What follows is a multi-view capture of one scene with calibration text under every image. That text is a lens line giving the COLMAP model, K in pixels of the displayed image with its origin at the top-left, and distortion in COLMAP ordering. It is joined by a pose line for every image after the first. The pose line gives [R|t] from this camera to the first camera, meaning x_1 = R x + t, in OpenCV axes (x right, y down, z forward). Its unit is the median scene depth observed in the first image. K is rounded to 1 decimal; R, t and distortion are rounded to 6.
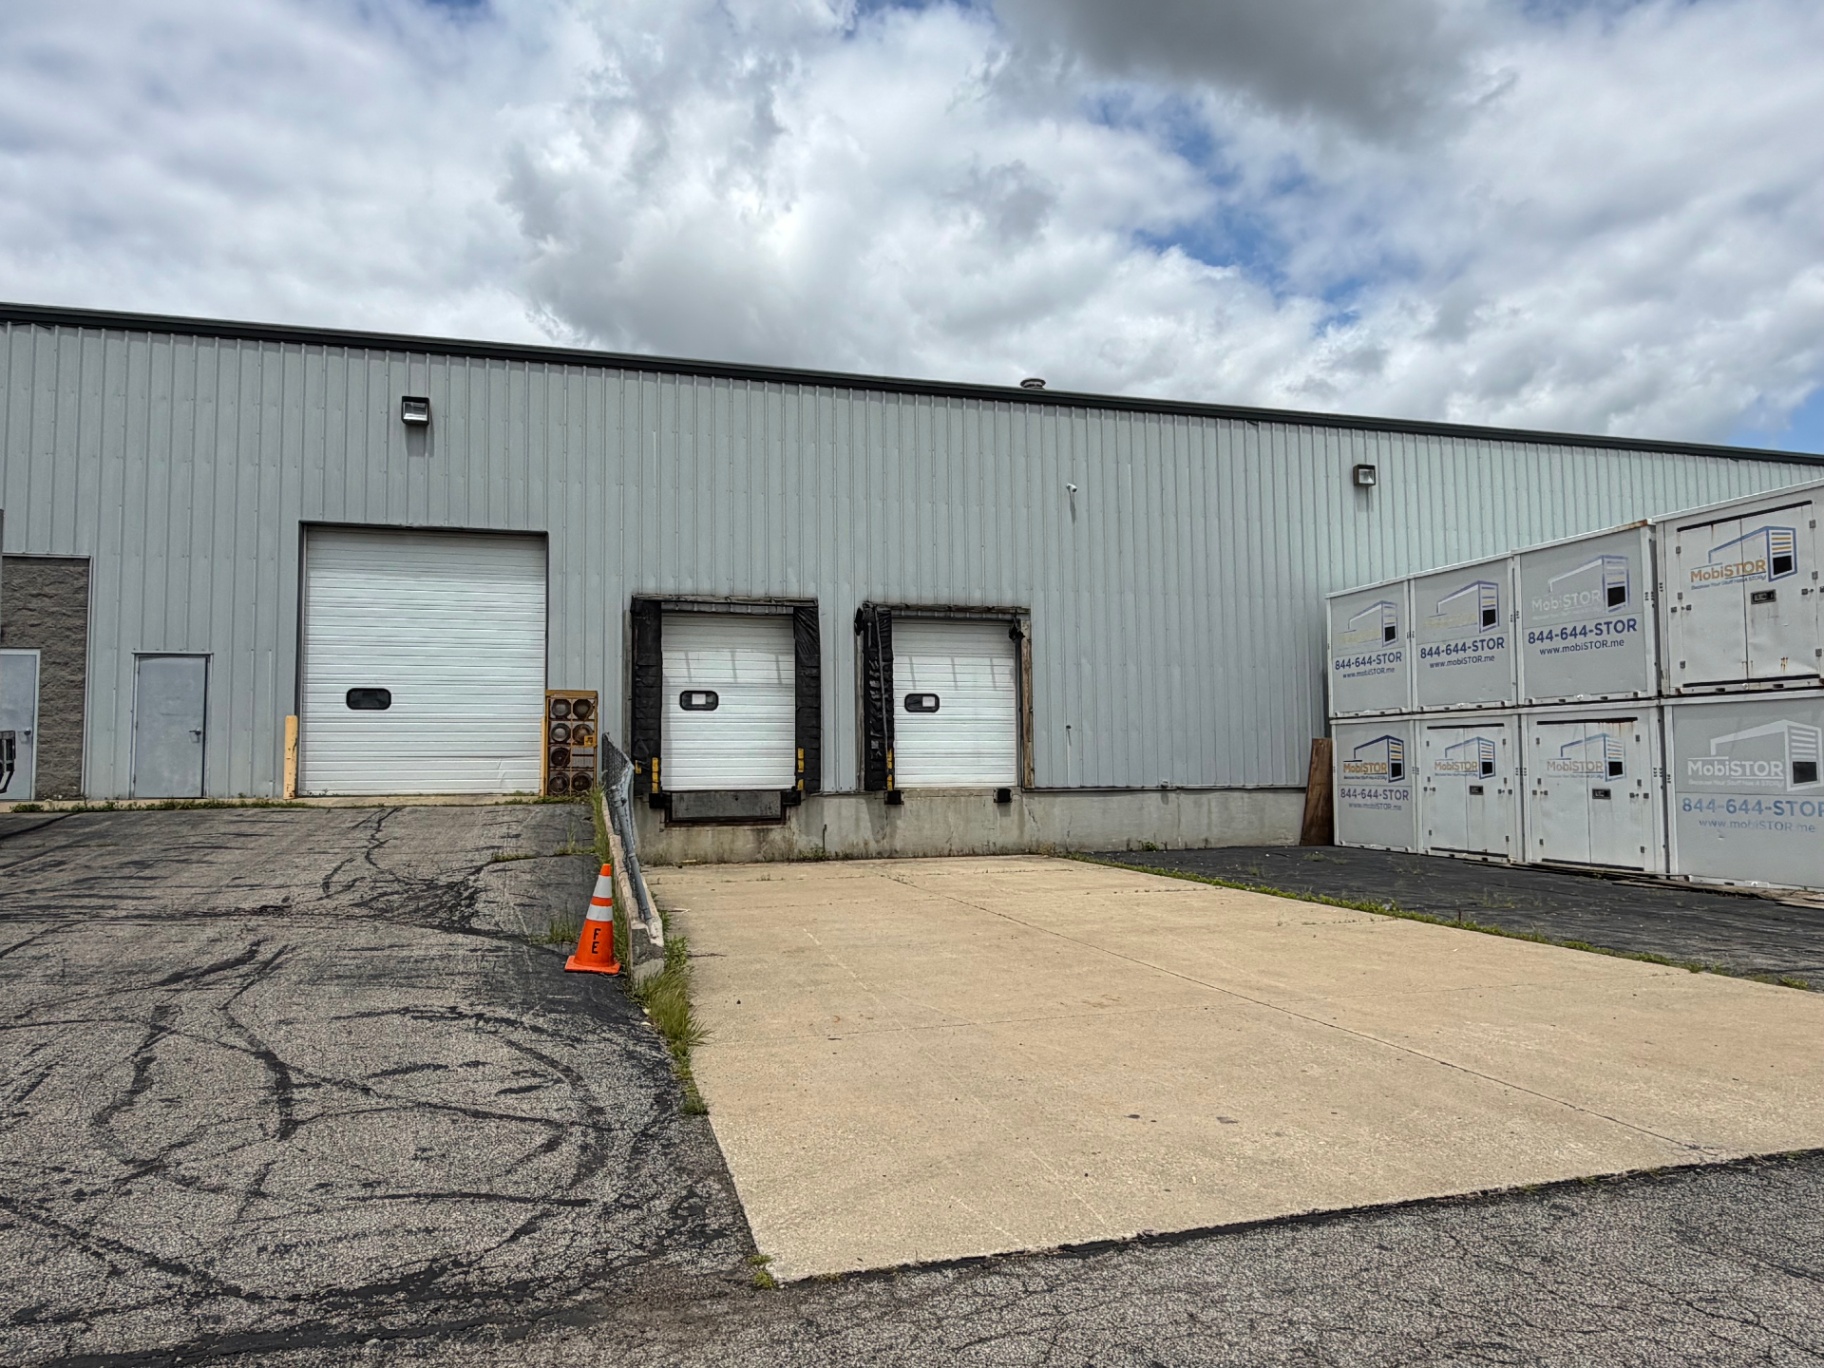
lens RADIAL K [[1213.1, 0, 912.0], [0, 1213.1, 684.0], [0, 0, 1]] dist [-0.004542, 0.001069]
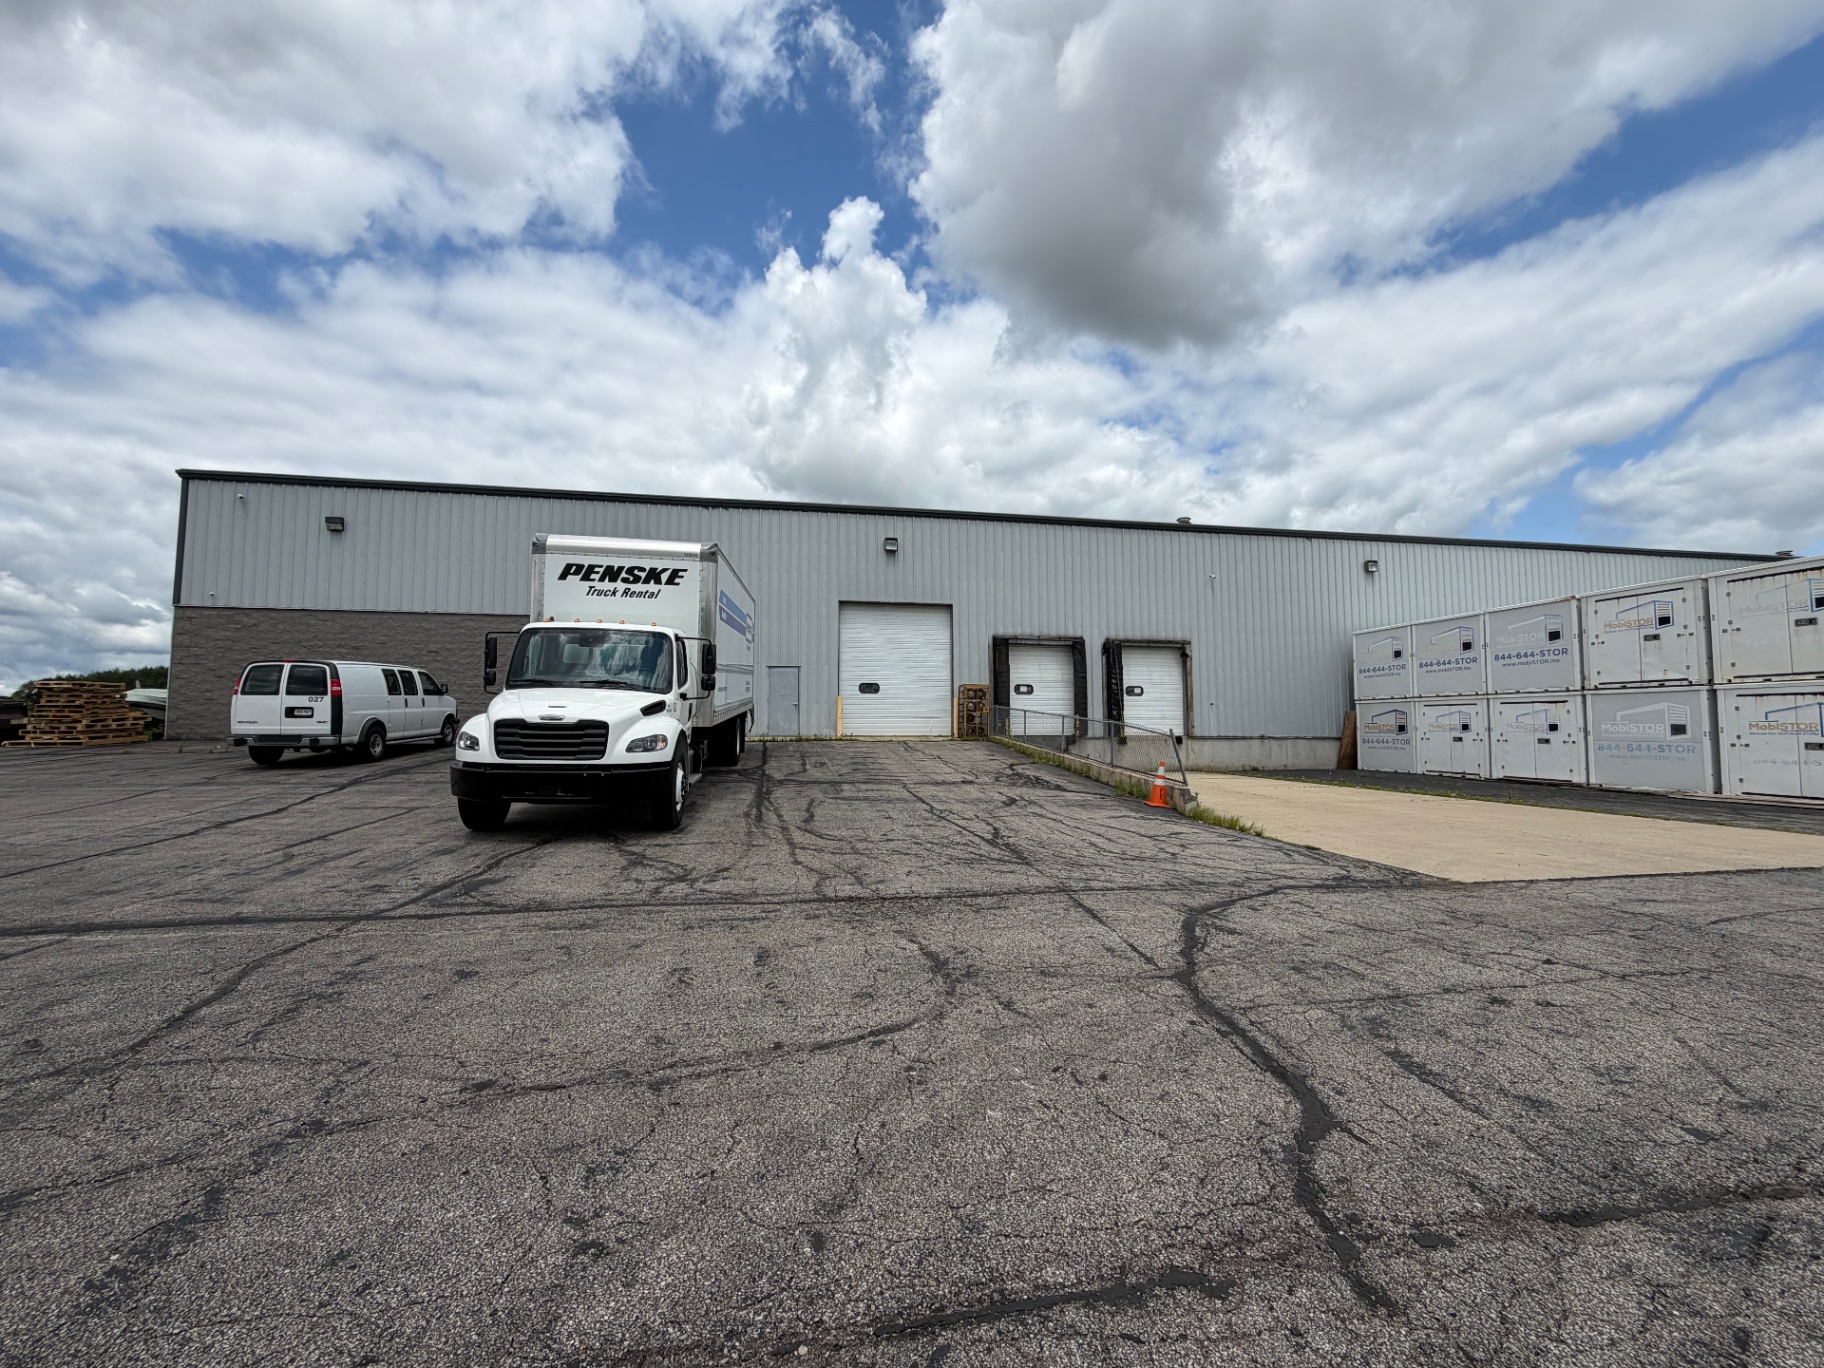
lens RADIAL K [[713.6, 0, 915.3], [0, 713.6, 687.0], [0, 0, 1]] dist [-0.007518, 0.000001]
pose [[0.994038, 0.003053, -0.108990, -0.224109], [-0.001690, 0.999919, 0.012600, -0.004381], [0.109019, -0.012340, 0.993963, -0.159290]]
